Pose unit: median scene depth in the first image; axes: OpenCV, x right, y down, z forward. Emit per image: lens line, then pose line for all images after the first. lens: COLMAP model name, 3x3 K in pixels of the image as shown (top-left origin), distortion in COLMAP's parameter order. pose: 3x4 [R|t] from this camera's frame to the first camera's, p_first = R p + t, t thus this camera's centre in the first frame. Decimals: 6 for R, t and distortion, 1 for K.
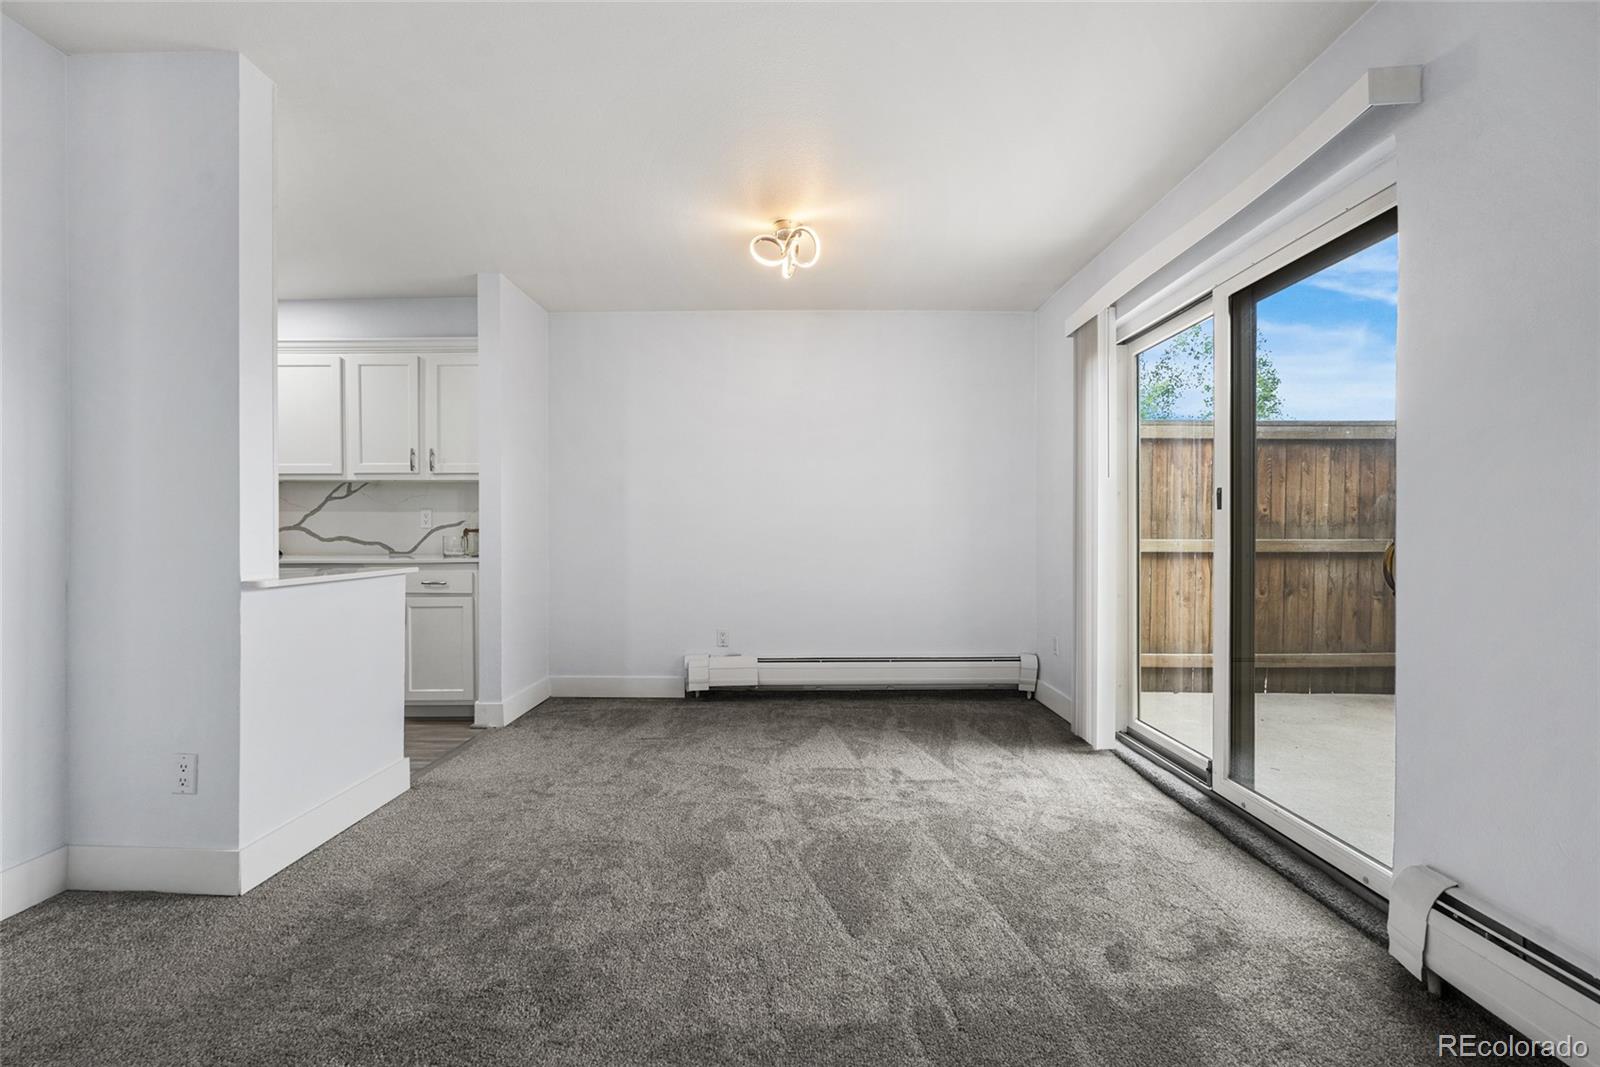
lens RADIAL K [[713.3, 0, 792.9], [0, 713.3, 529.7], [0, 0, 1]] dist [-0.008091, 0.001506]
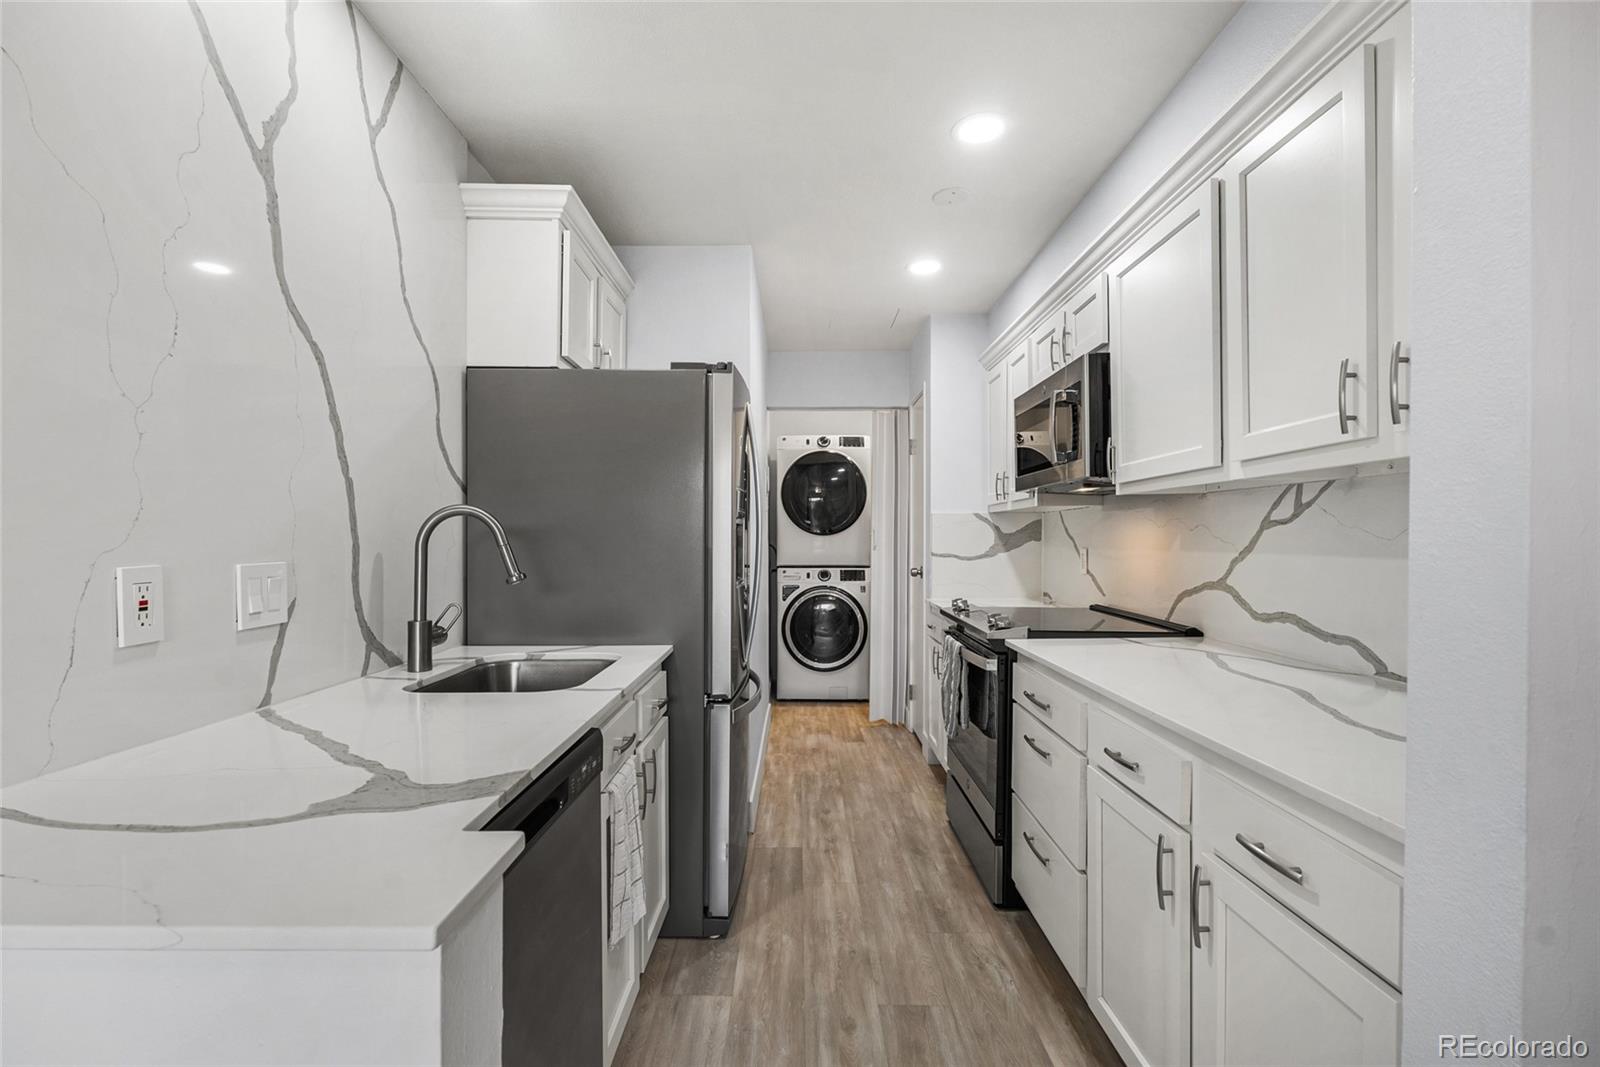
lens RADIAL K [[713.3, 0, 801.4], [0, 713.3, 548.7], [0, 0, 1]] dist [-0.008091, 0.001506]
pose [[0.014848, 0.012972, -0.999806, -0.231083], [0.002046, 0.999913, 0.013004, -0.037499], [0.999888, -0.002239, 0.014820, 0.758982]]
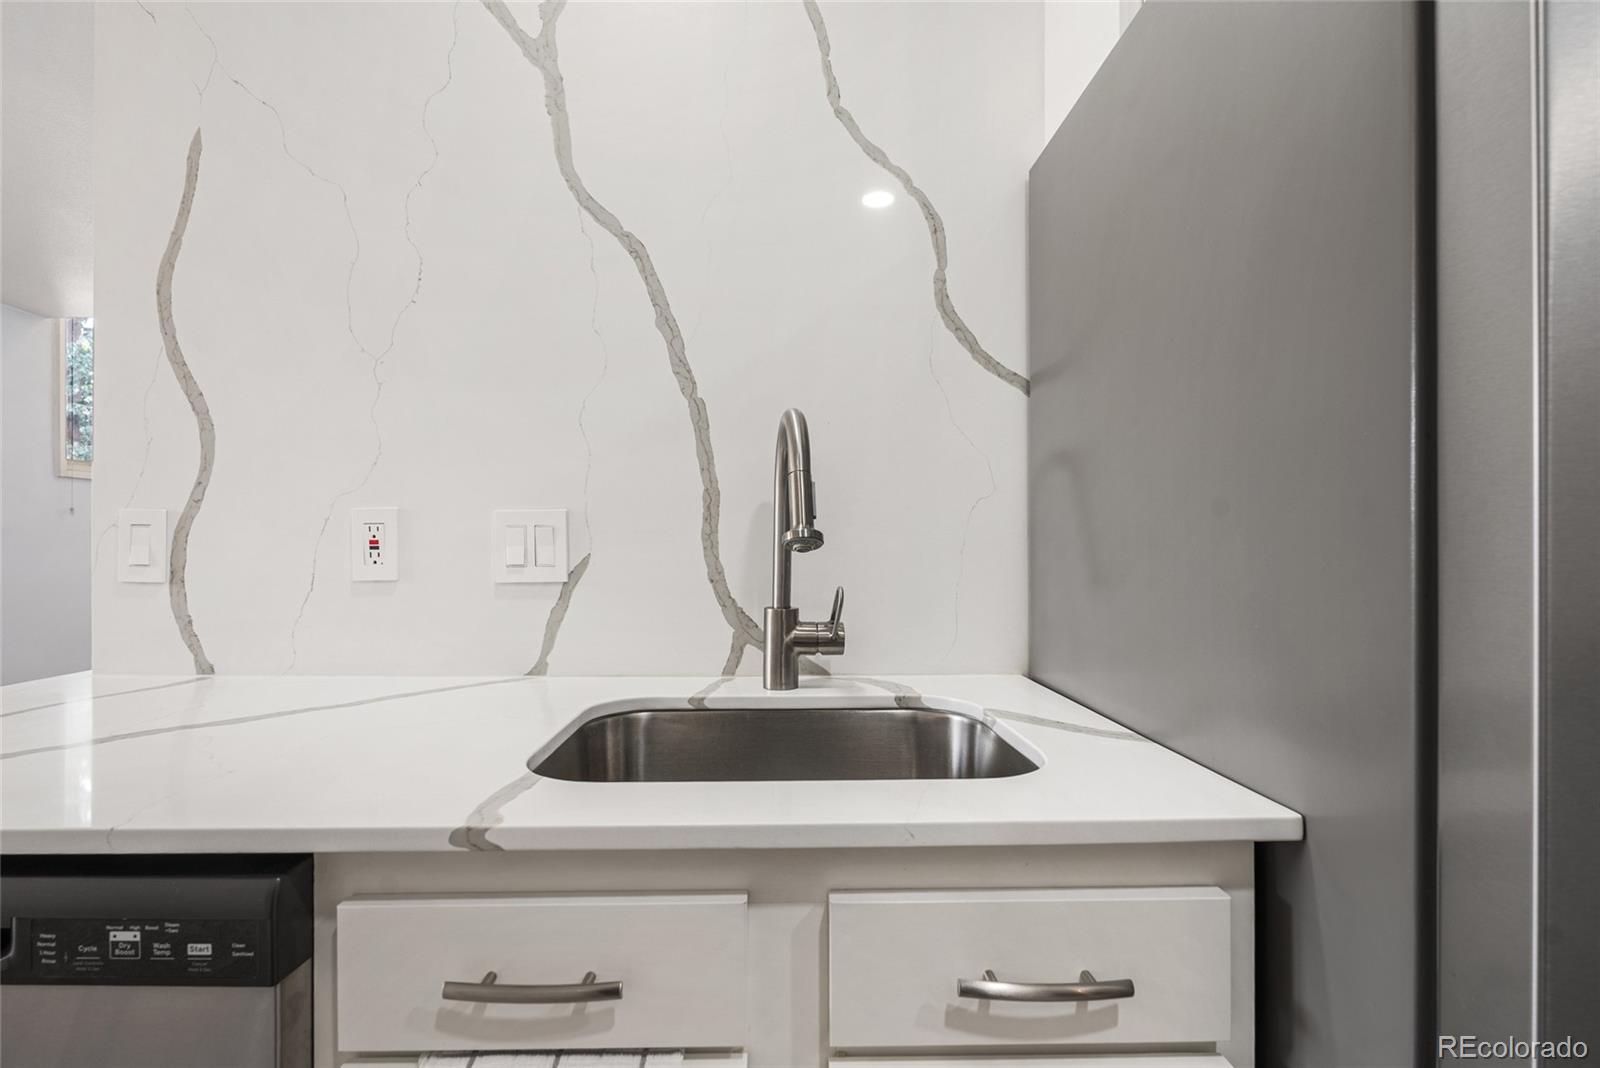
lens RADIAL K [[713.3, 0, 796.3], [0, 713.3, 548.0], [0, 0, 1]] dist [-0.008091, 0.001506]
pose [[-0.999431, 0.002080, -0.033677, -0.644802], [0.002153, 0.999995, -0.002105, -0.011807], [0.033673, -0.002176, -0.999431, 0.803291]]
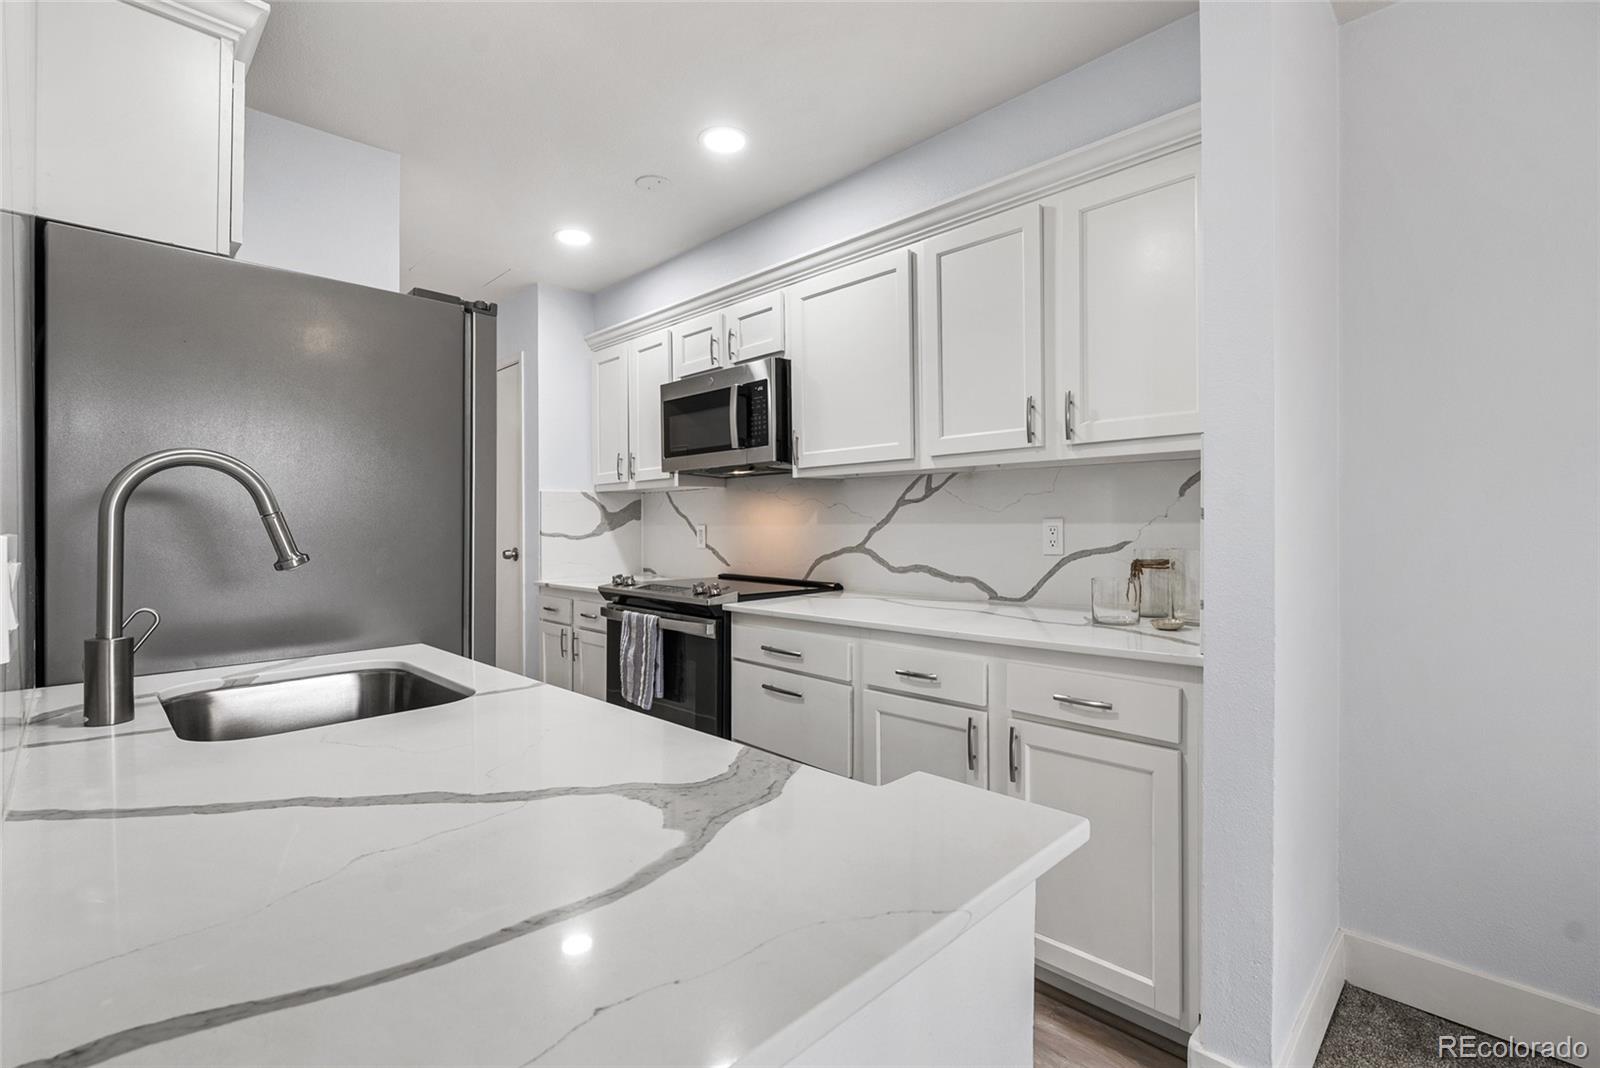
lens RADIAL K [[713.3, 0, 809.5], [0, 713.3, 528.1], [0, 0, 1]] dist [-0.008091, 0.001506]
pose [[0.722208, -0.001287, -0.691675, -0.305264], [0.005935, 0.999973, 0.004336, -0.026974], [0.691651, -0.007237, 0.722196, 0.539496]]
